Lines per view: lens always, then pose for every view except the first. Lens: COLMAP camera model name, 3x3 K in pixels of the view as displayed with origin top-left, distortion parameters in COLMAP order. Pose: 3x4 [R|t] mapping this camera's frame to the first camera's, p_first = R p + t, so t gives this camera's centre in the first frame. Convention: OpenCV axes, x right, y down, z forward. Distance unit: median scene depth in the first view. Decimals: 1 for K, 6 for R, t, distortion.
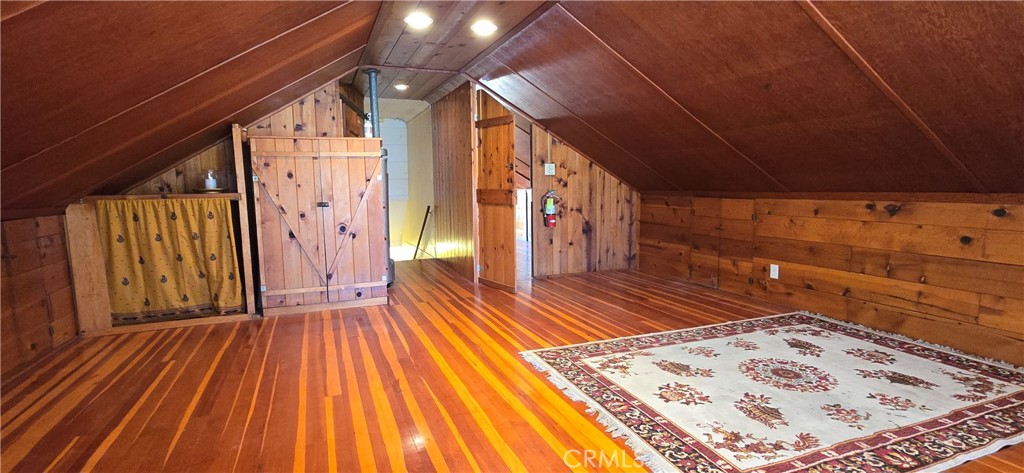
lens RADIAL K [[514.9, 0, 512.4], [0, 514.9, 239.1], [0, 0, 1]] dist [0.000620, 0.000141]
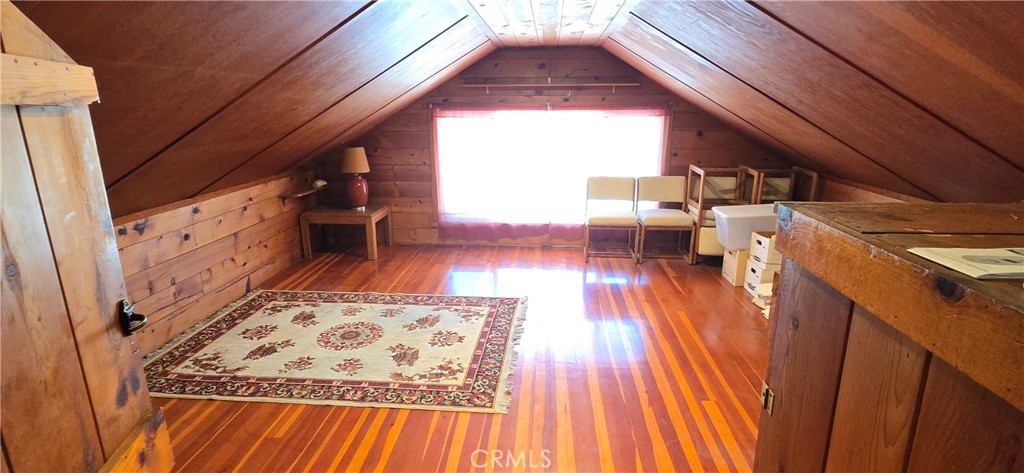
lens RADIAL K [[514.9, 0, 512.2], [0, 514.9, 239.4], [0, 0, 1]] dist [0.000620, 0.000141]
pose [[-0.898393, -0.087448, 0.430398, -0.360686], [0.070646, 0.938442, 0.338136, -0.360522], [-0.433473, 0.334186, -0.836912, 1.726472]]
